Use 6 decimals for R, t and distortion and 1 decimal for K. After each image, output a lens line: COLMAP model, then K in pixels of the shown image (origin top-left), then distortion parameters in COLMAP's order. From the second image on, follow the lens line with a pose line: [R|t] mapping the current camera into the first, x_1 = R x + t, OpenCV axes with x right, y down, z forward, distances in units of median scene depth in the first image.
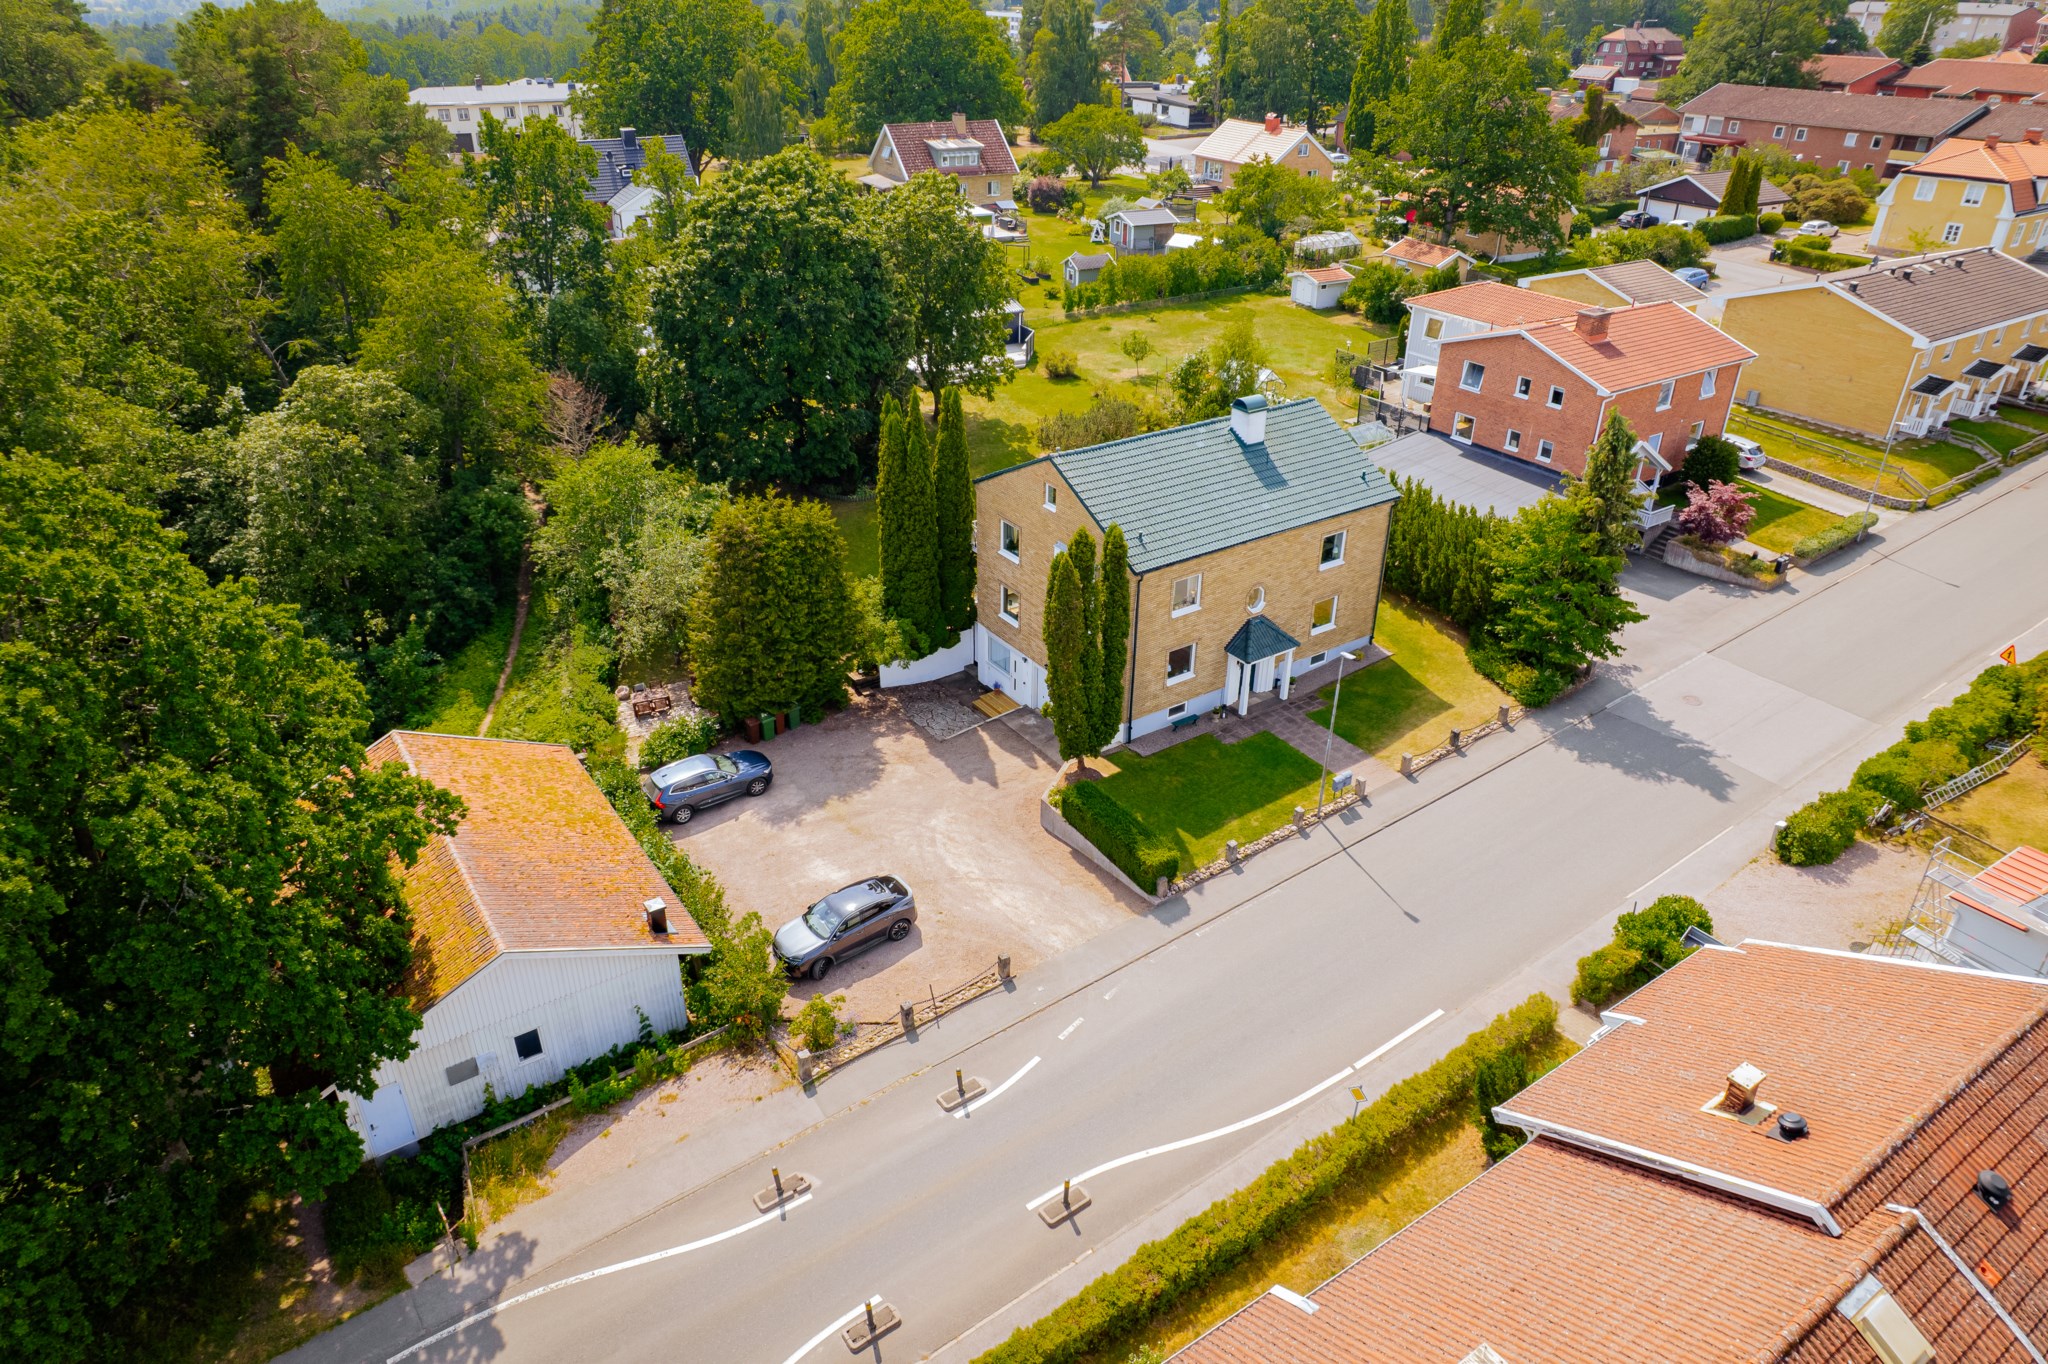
lens RADIAL K [[1328.1, 0, 975.4], [0, 1328.1, 687.4], [0, 0, 1]] dist [-0.044882, 0.005233]
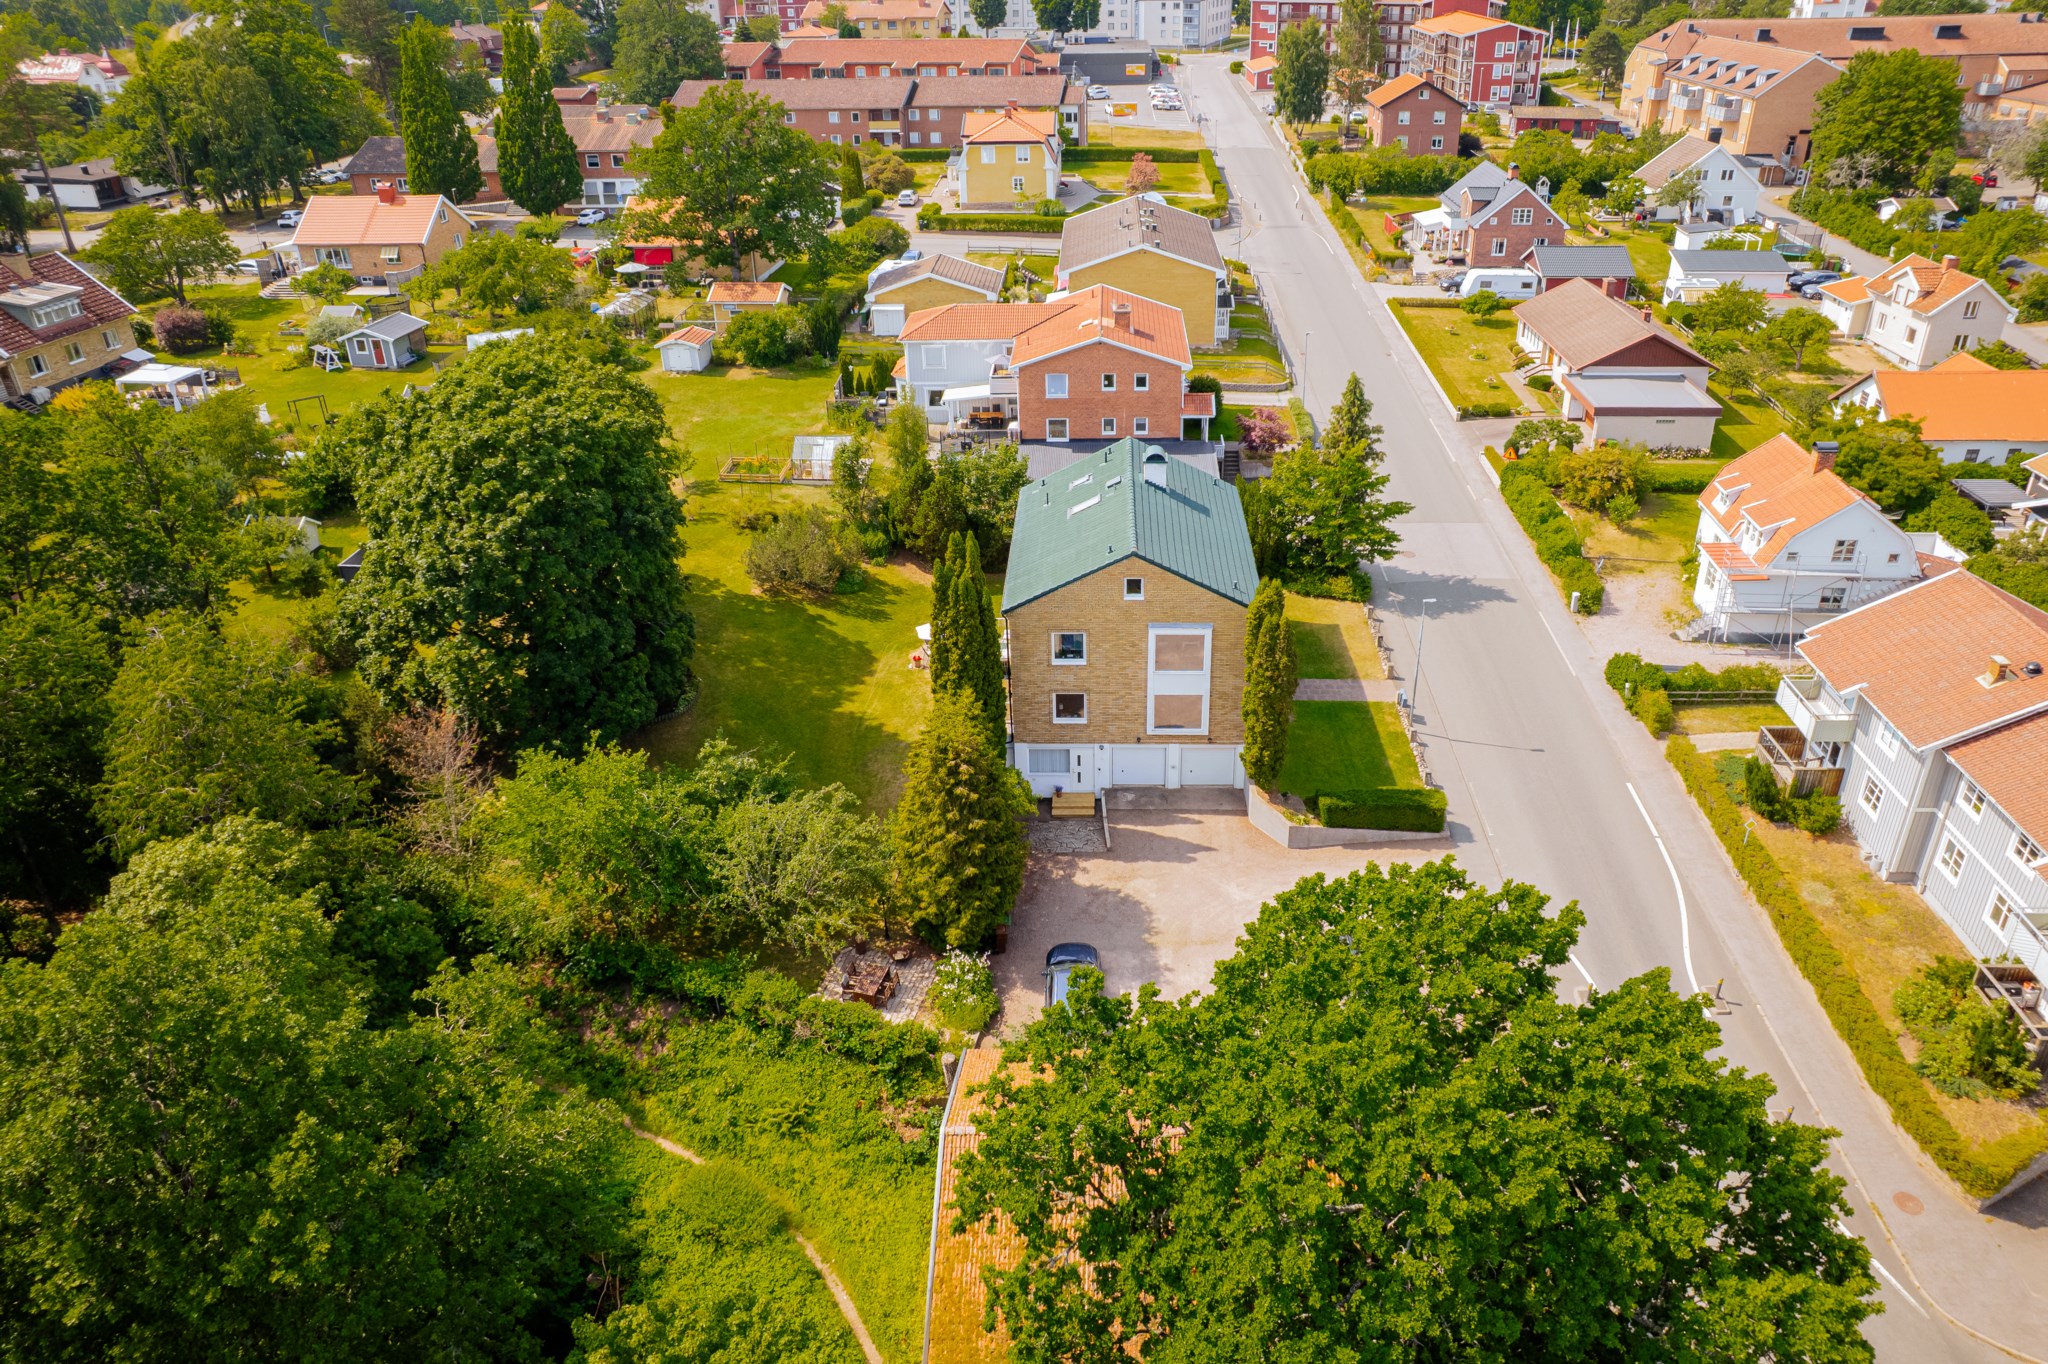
lens RADIAL K [[1365.7, 0, 1115.5], [0, 1365.7, 685.2], [0, 0, 1]] dist [-0.045916, -0.000778]
pose [[0.547410, -0.417205, 0.725453, -0.758383], [0.411914, 0.888915, 0.200391, -0.292024], [-0.728470, 0.189129, 0.658454, 0.295331]]
